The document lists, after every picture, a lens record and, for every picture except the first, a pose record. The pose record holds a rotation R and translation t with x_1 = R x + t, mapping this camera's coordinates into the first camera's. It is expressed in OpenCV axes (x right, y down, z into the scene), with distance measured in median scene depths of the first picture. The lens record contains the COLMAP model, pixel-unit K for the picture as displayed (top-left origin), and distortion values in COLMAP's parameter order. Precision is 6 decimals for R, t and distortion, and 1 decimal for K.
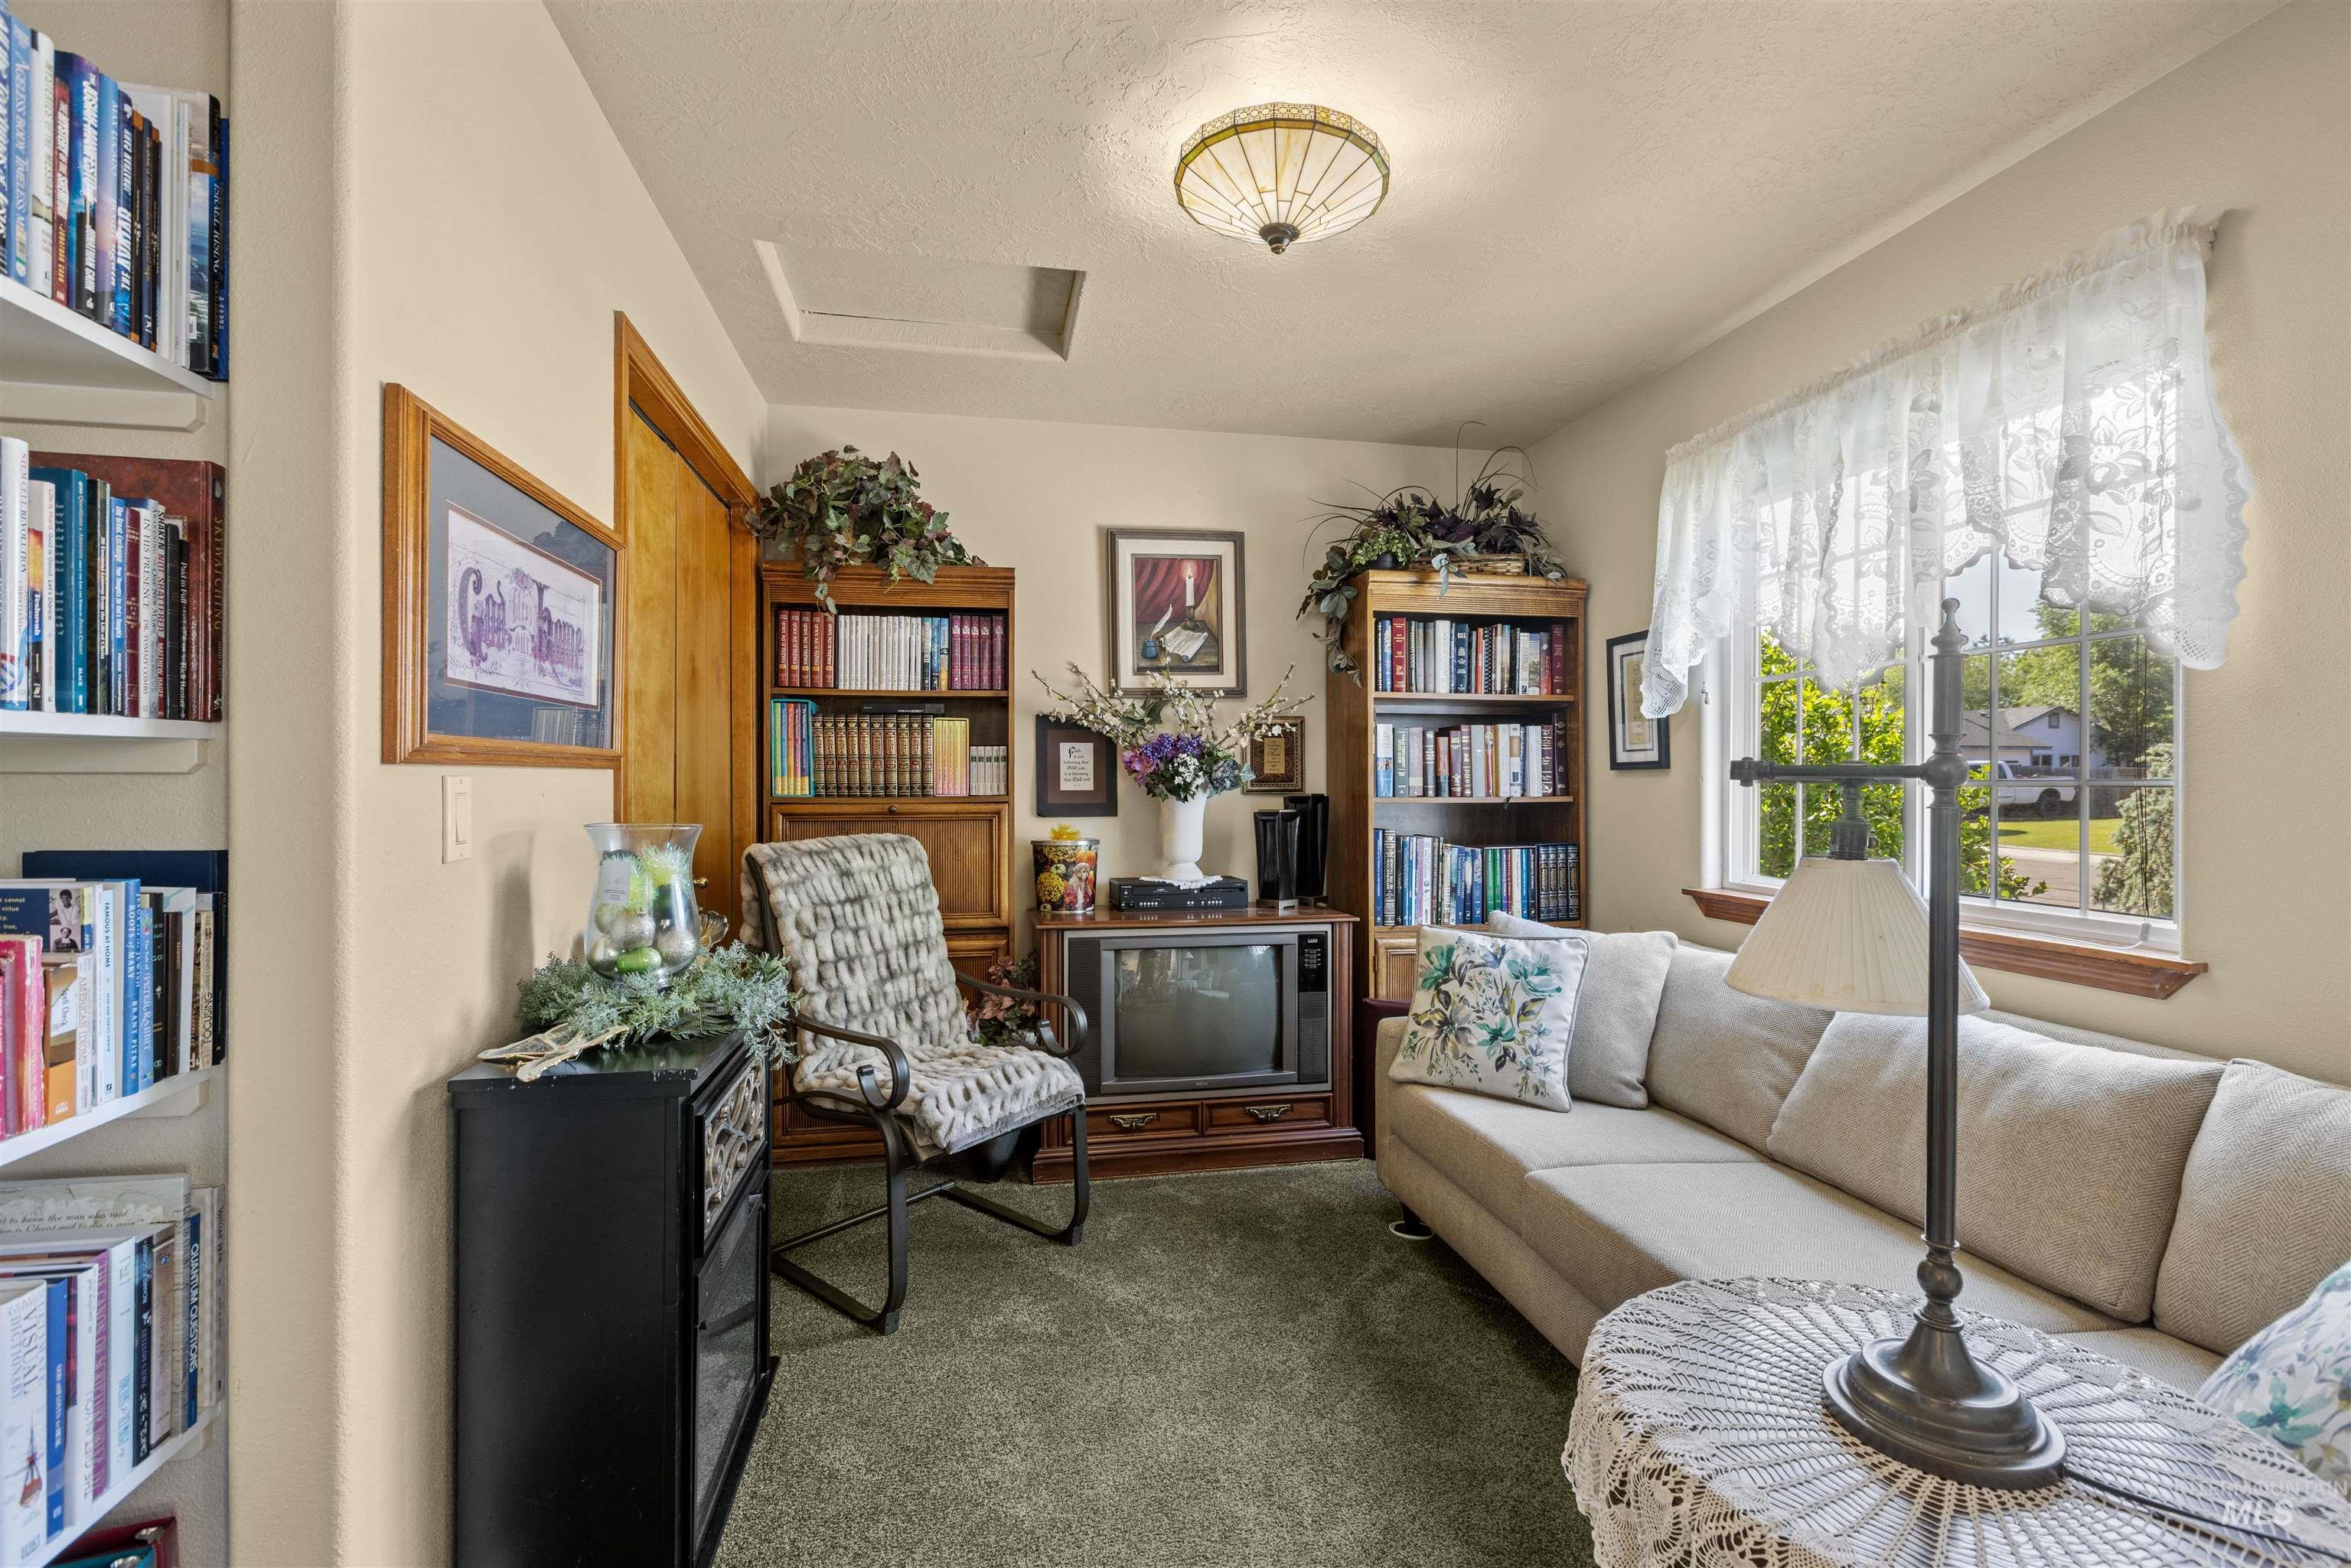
lens RADIAL K [[1053.1, 0, 1171.9], [0, 1053.1, 777.7], [0, 0, 1]] dist [0.001129, -0.000743]
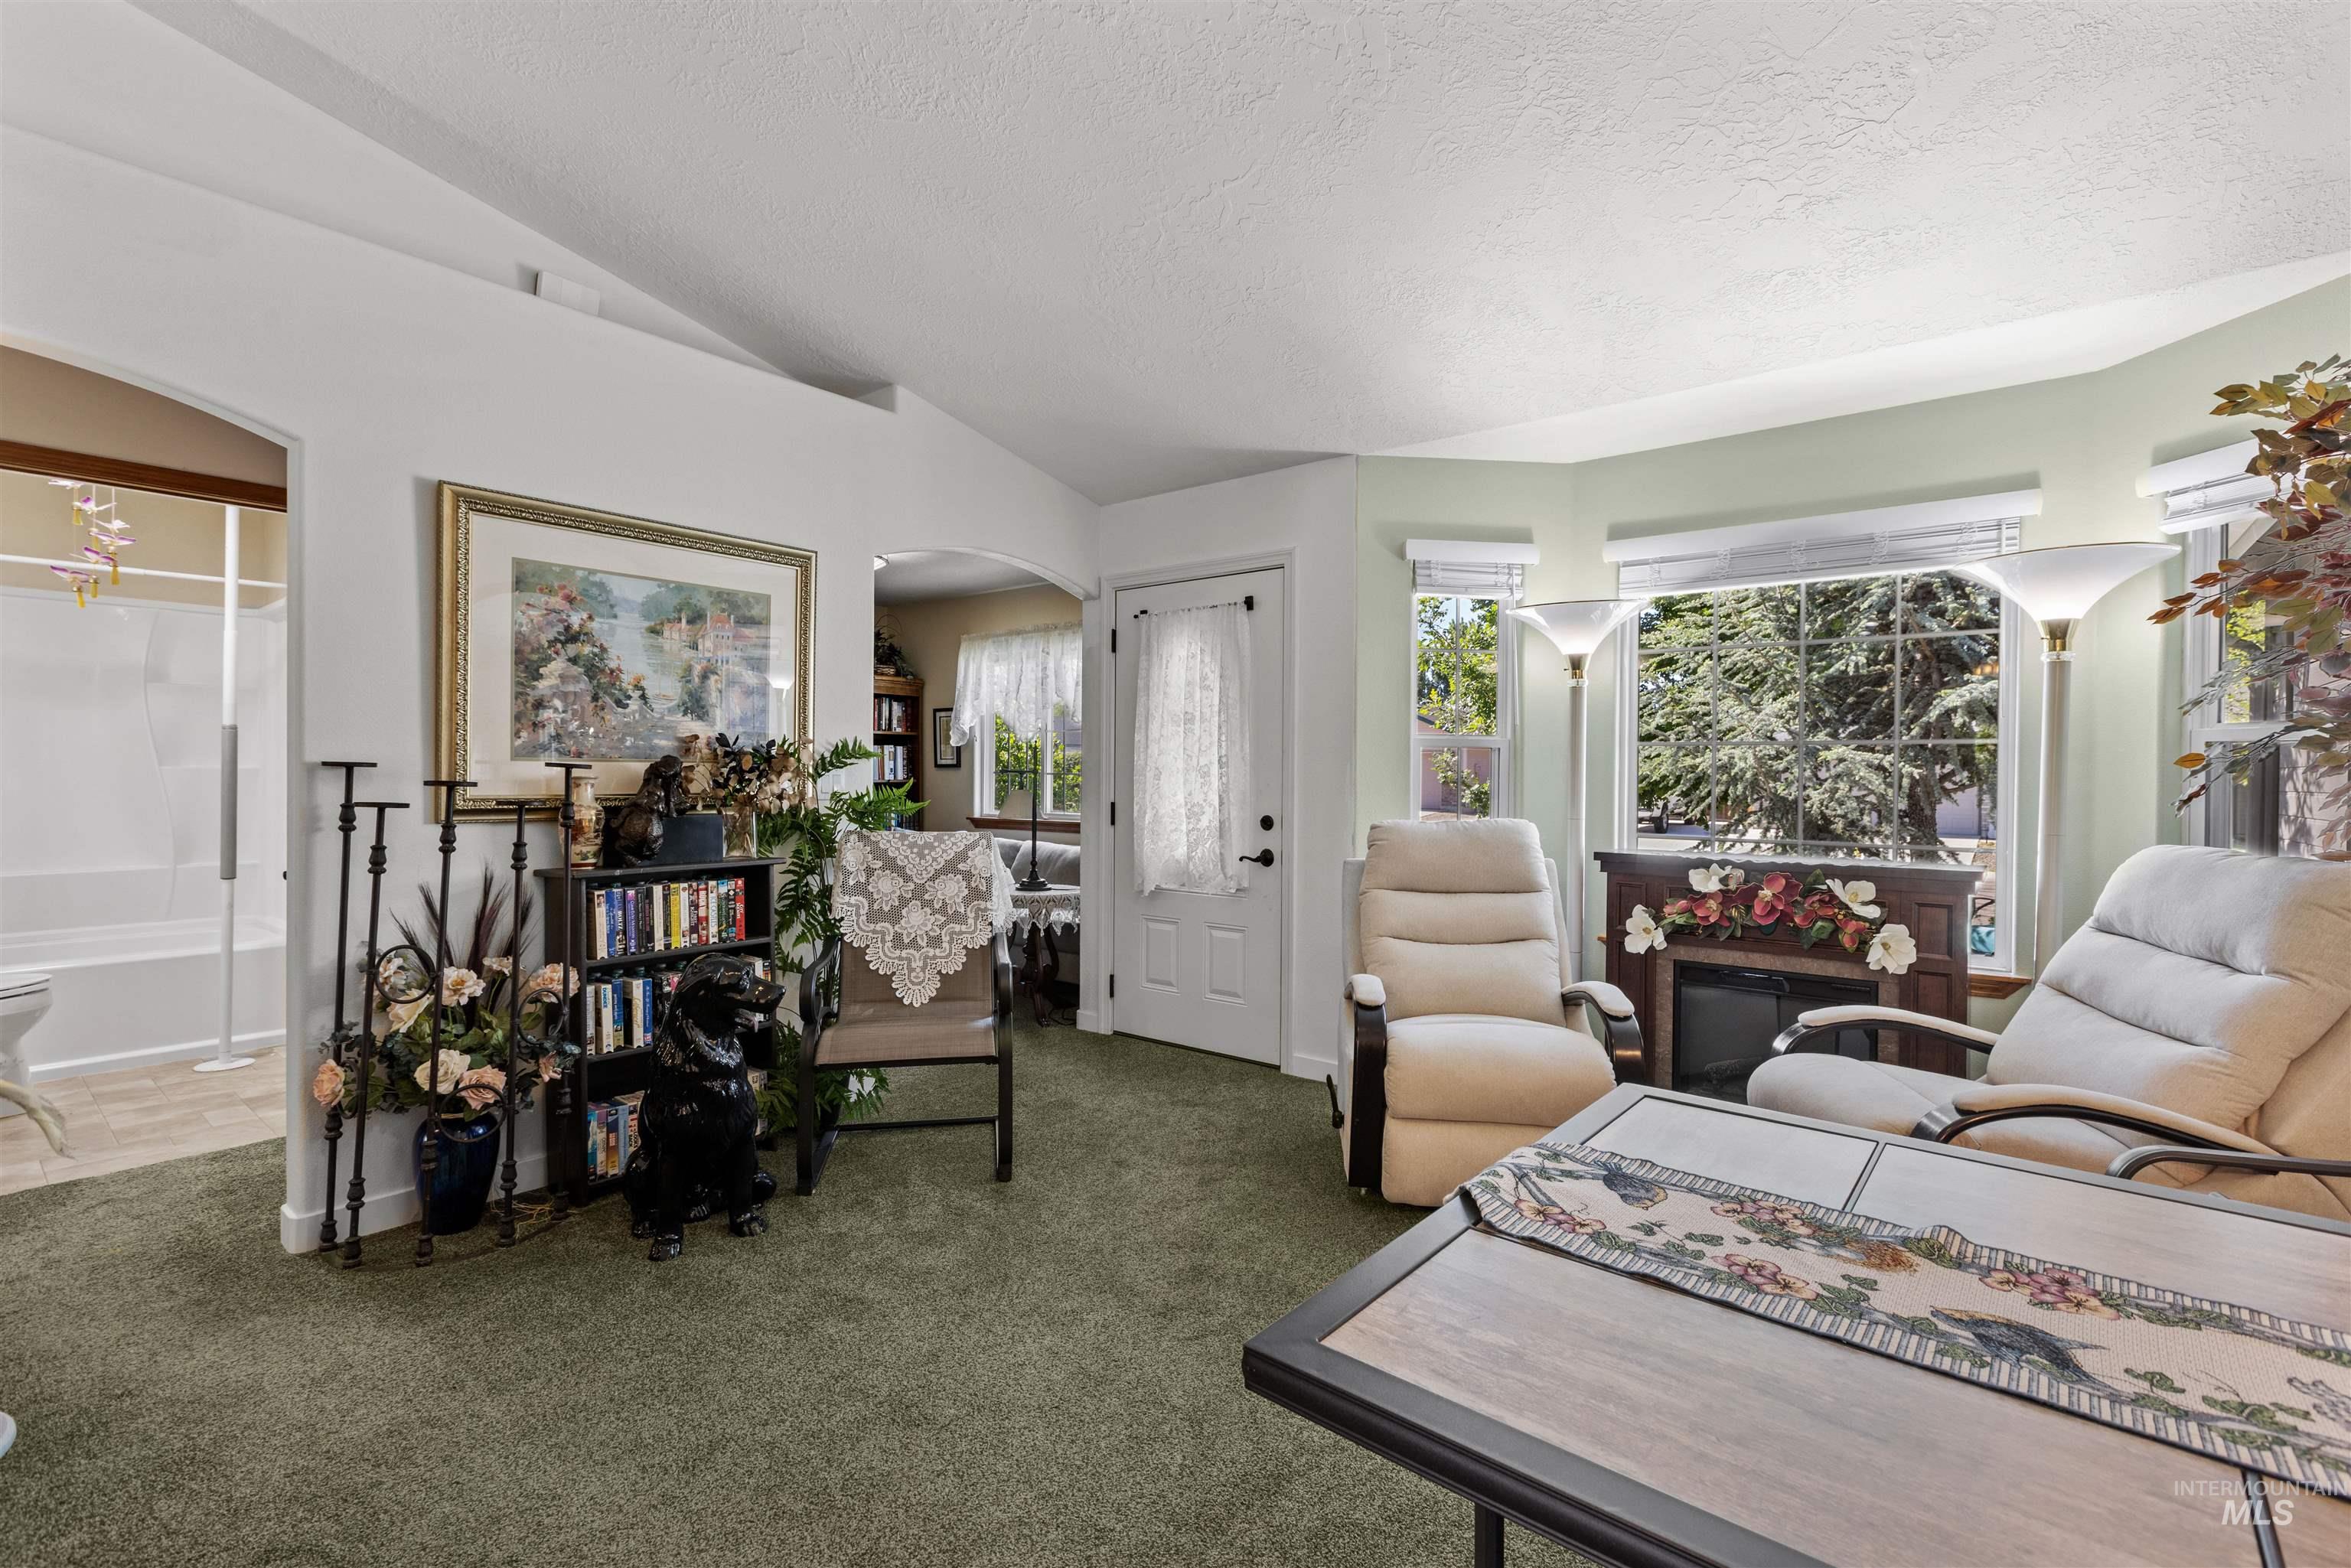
lens RADIAL K [[1053.1, 0, 1178.9], [0, 1053.1, 784.4], [0, 0, 1]] dist [0.001129, -0.000743]
pose [[0.761856, -0.000729, 0.647747, -0.695941], [-0.007397, 0.999924, 0.009825, 0.002967], [-0.647705, -0.012277, 0.761792, -1.135569]]
